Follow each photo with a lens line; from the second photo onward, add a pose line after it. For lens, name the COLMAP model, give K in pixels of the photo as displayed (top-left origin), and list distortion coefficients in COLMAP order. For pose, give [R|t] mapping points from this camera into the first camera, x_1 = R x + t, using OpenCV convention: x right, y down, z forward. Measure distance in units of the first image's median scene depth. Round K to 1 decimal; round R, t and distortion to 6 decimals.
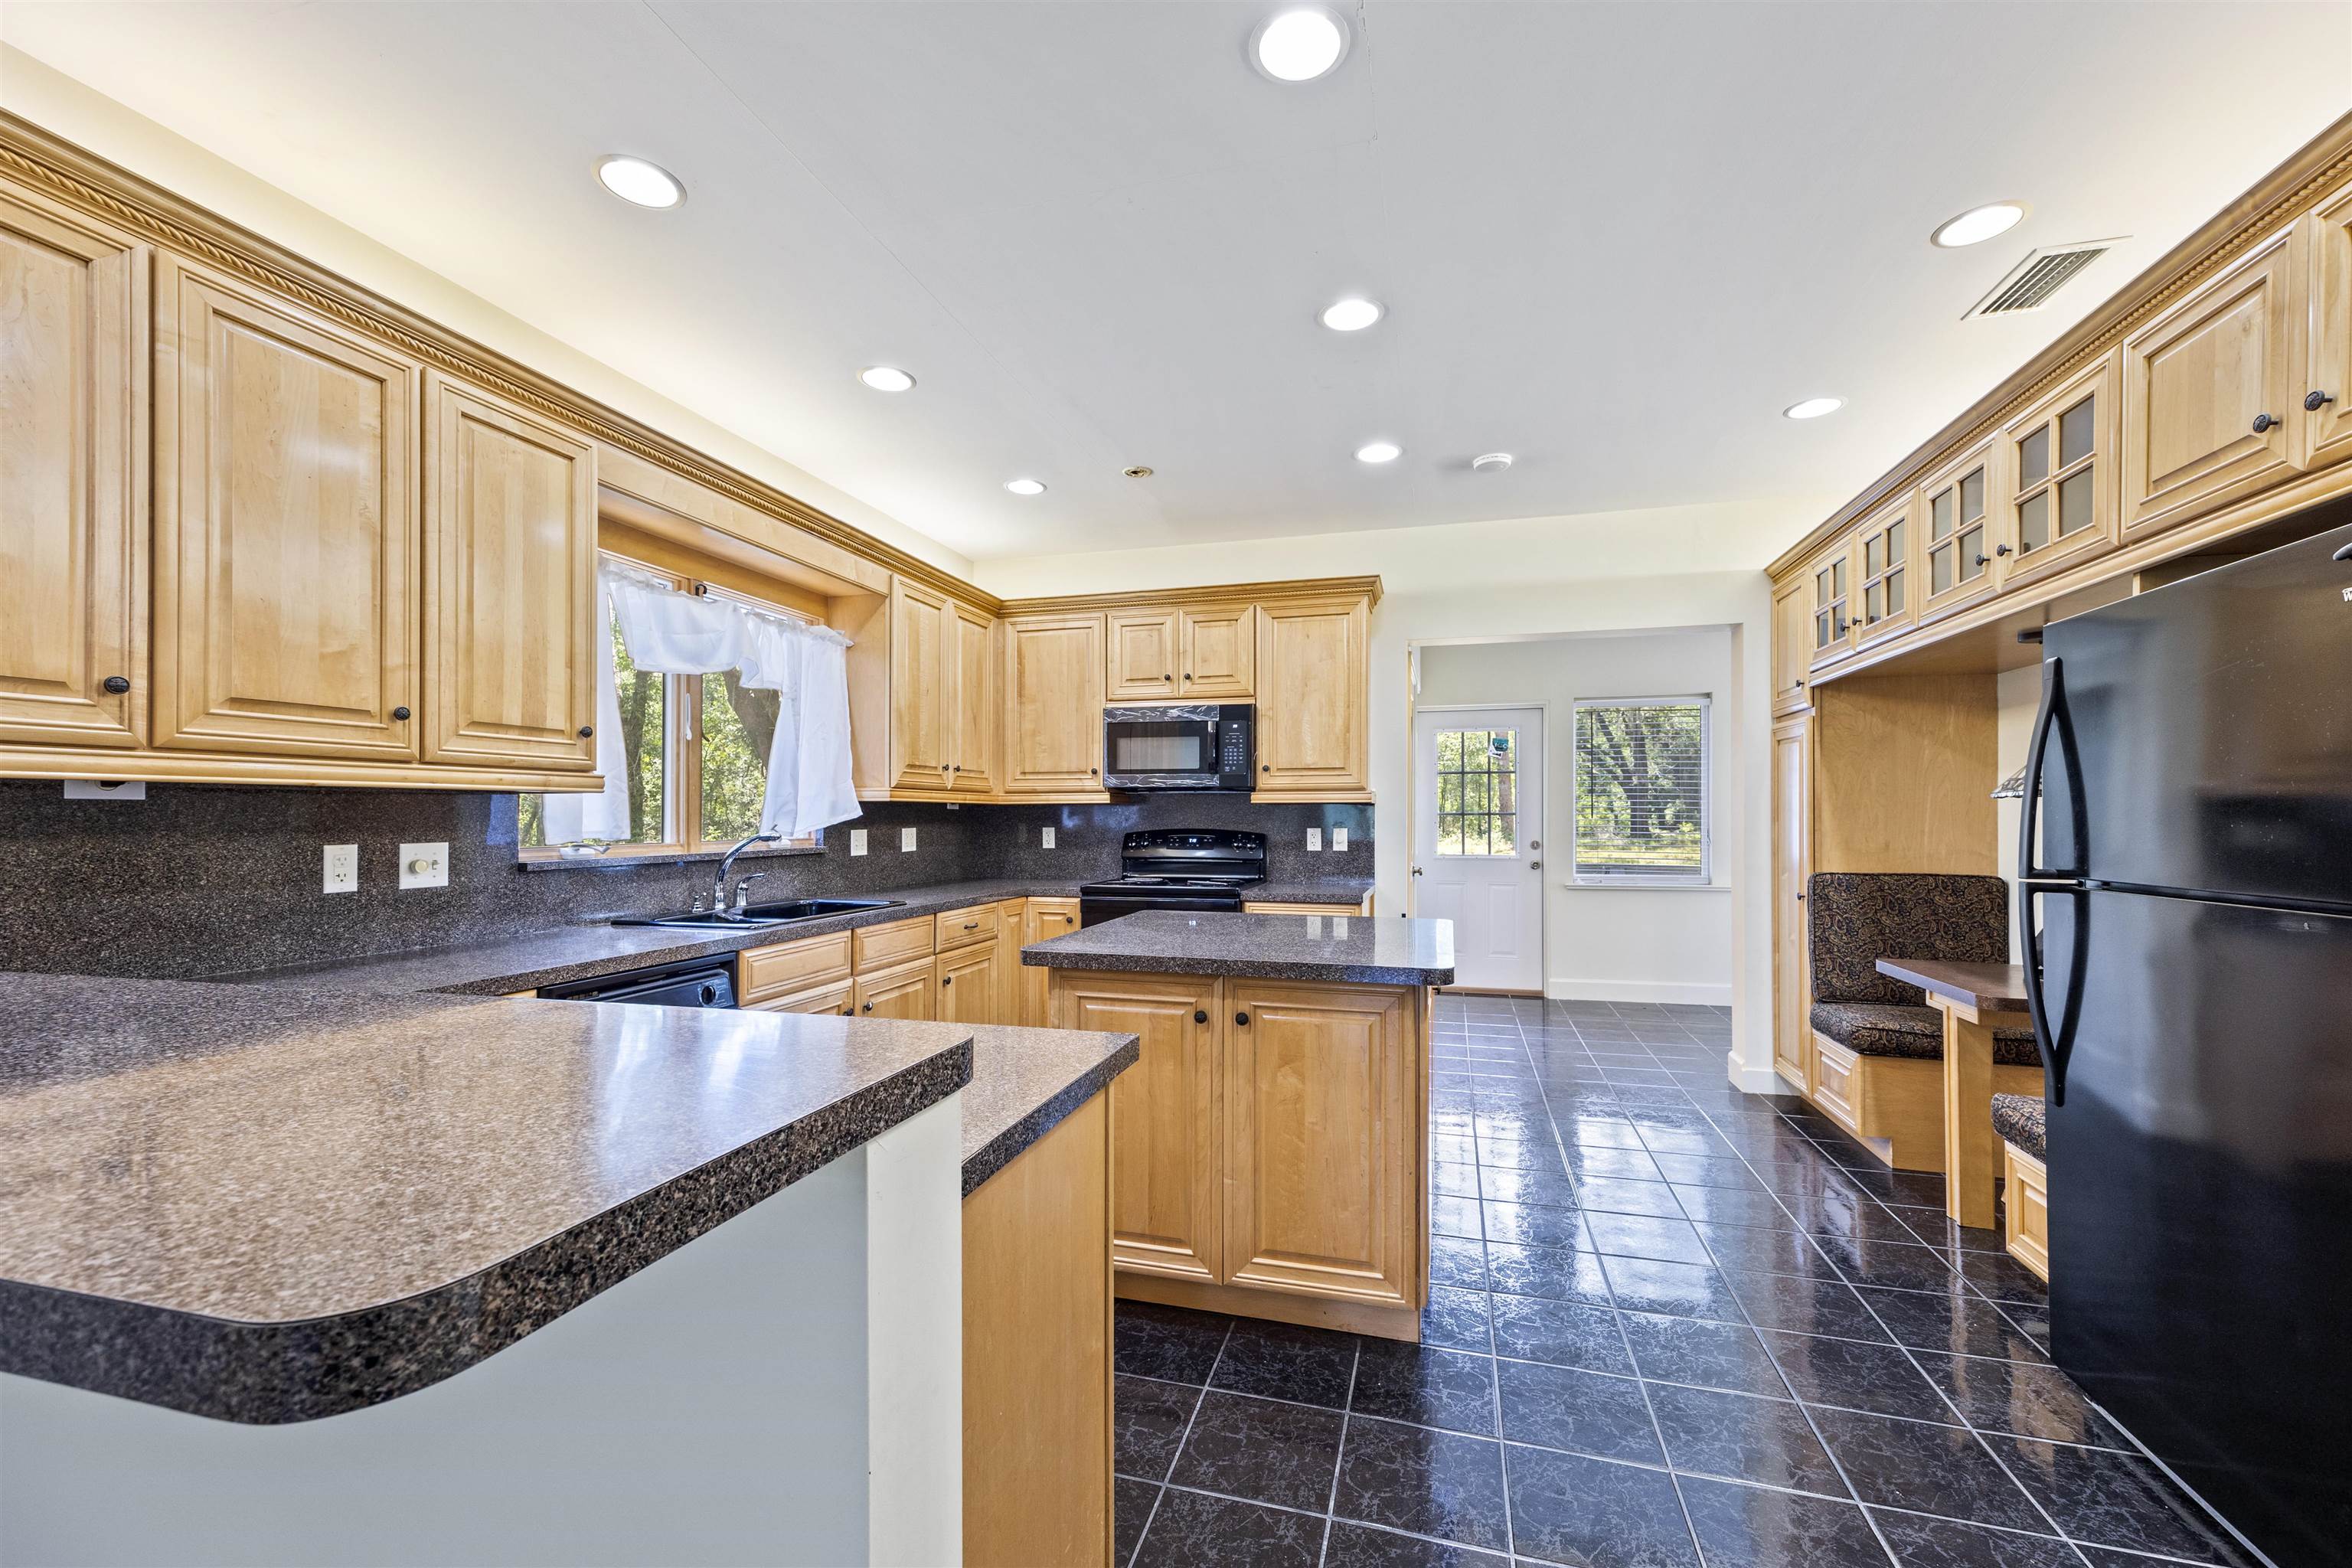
lens RADIAL K [[939.9, 0, 1181.0], [0, 939.9, 814.7], [0, 0, 1]] dist [0.001215, -0.000120]
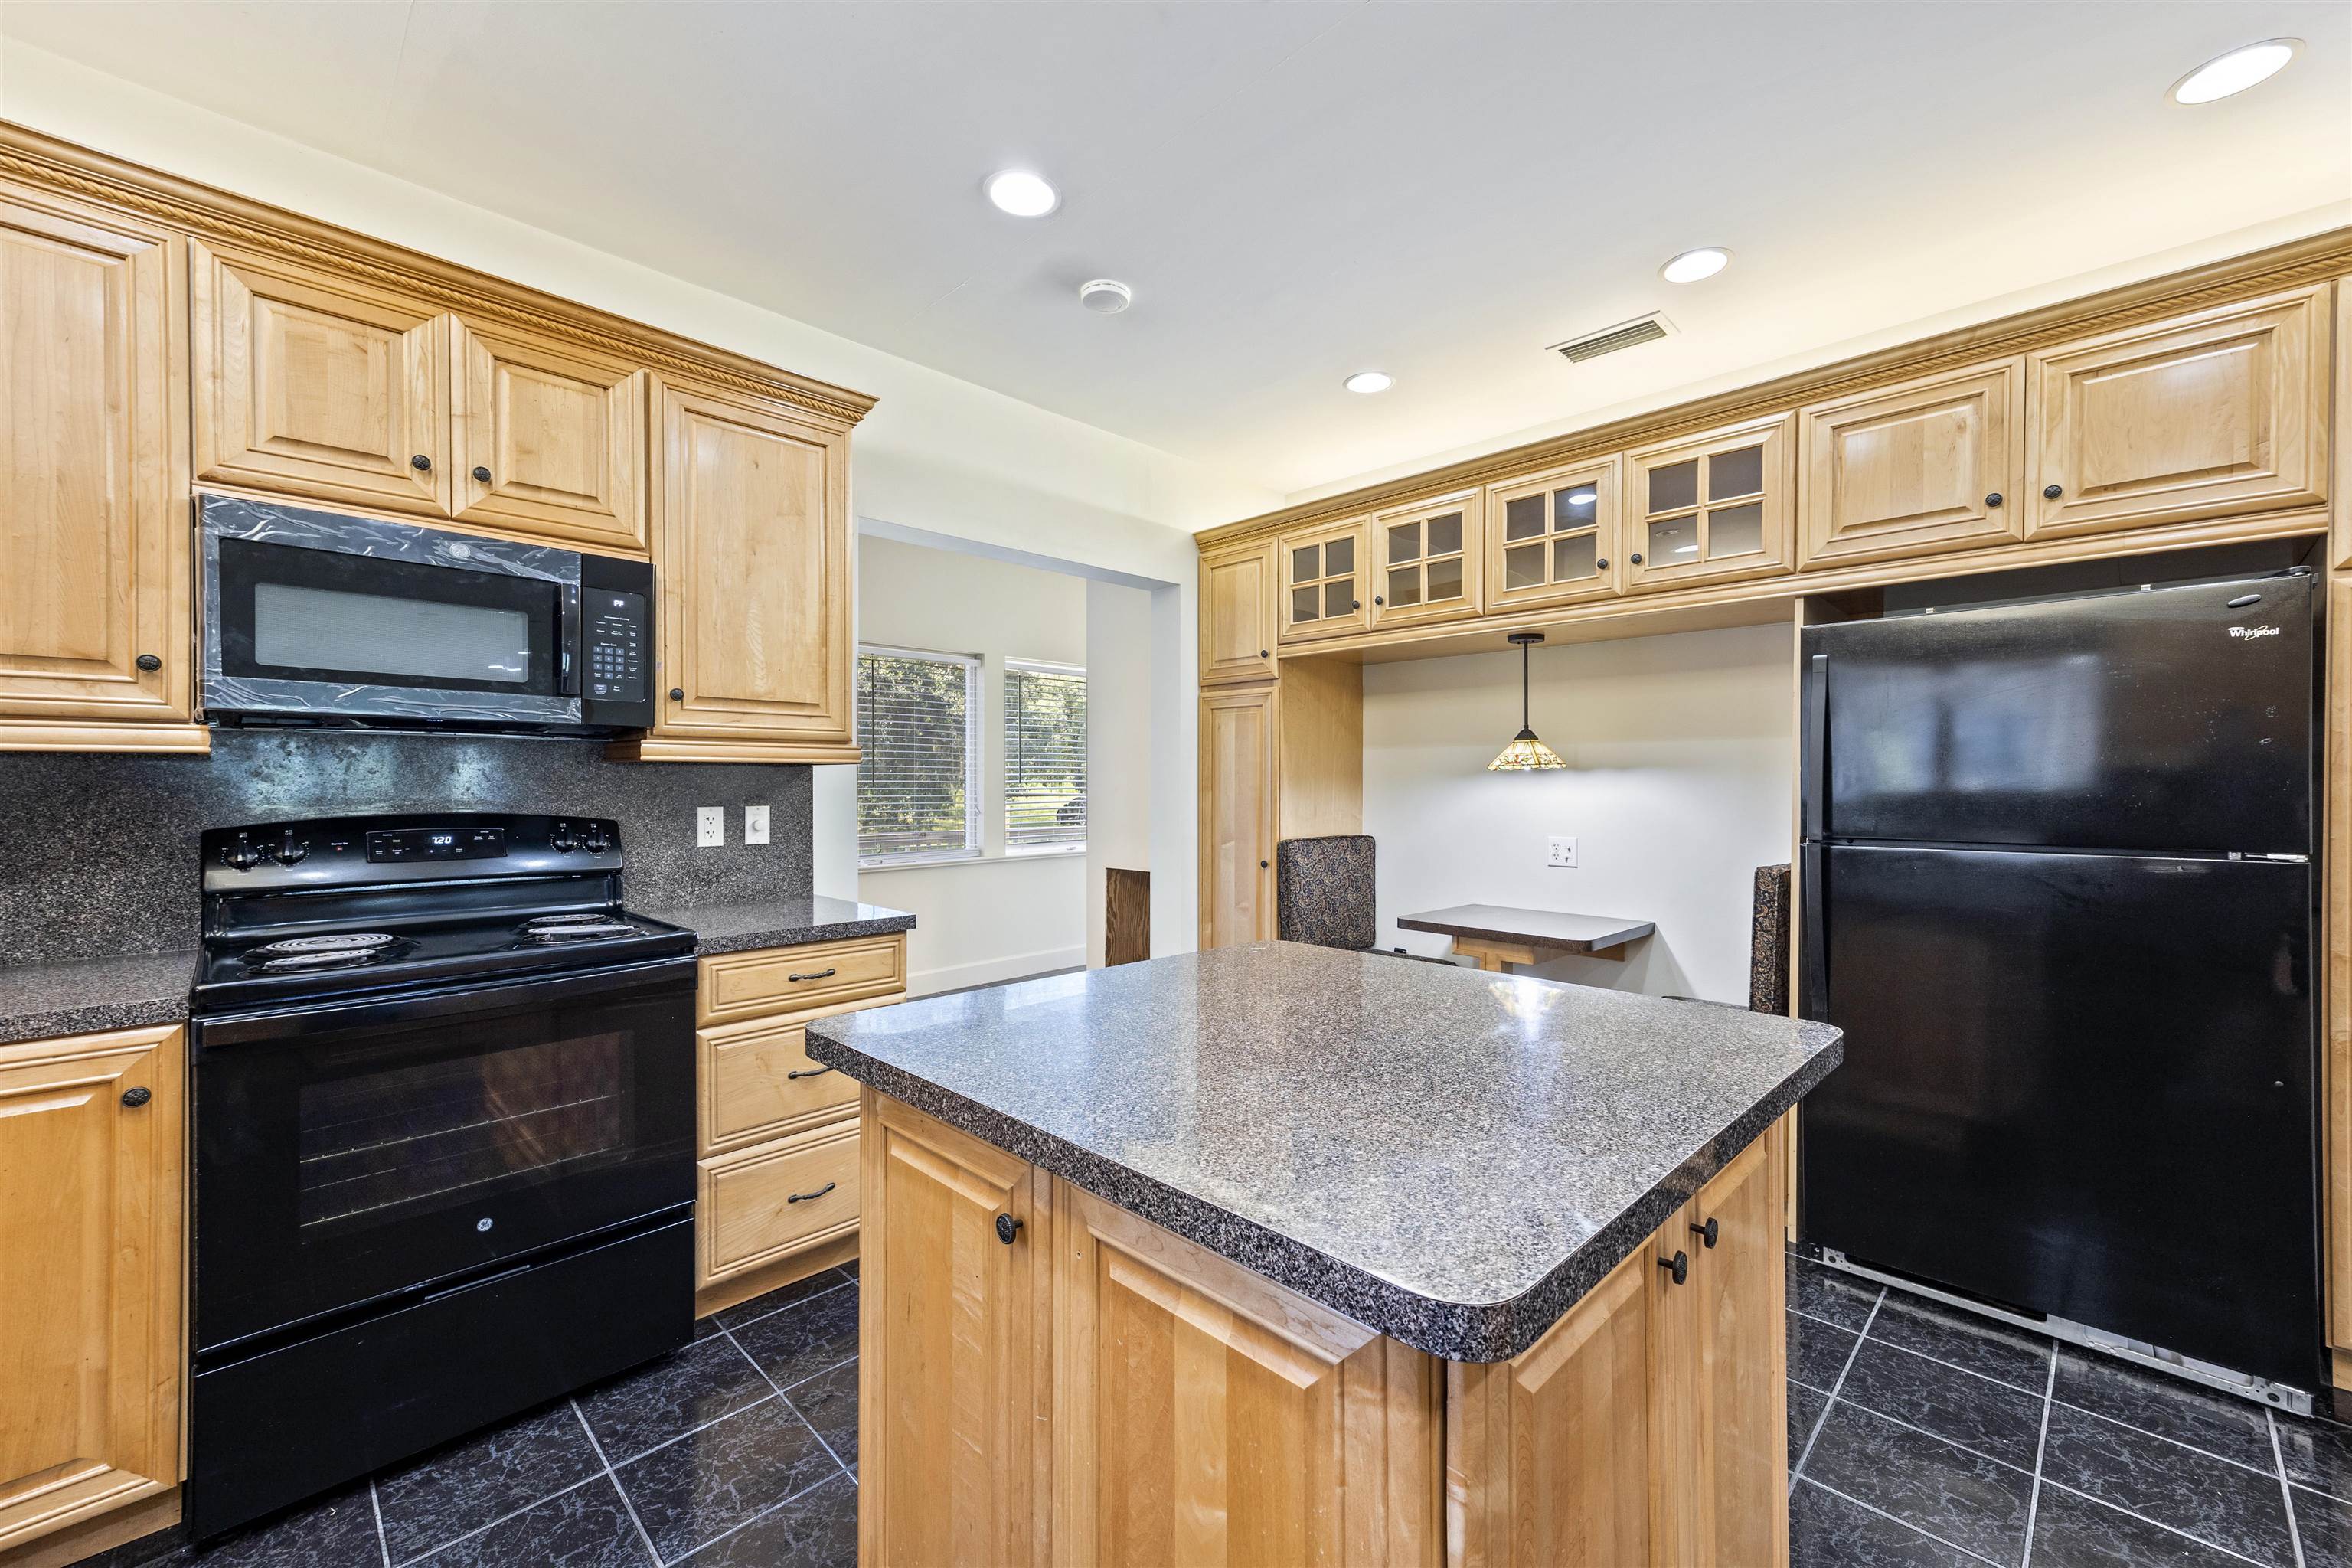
lens RADIAL K [[942.5, 0, 1176.0], [0, 942.5, 784.0], [0, 0, 1]] dist [0.006550, 0.000068]
pose [[0.491874, 0.000498, 0.870666, -0.230678], [-0.004502, 0.999988, 0.001971, -0.002168], [-0.870655, -0.004889, 0.491870, 0.508837]]
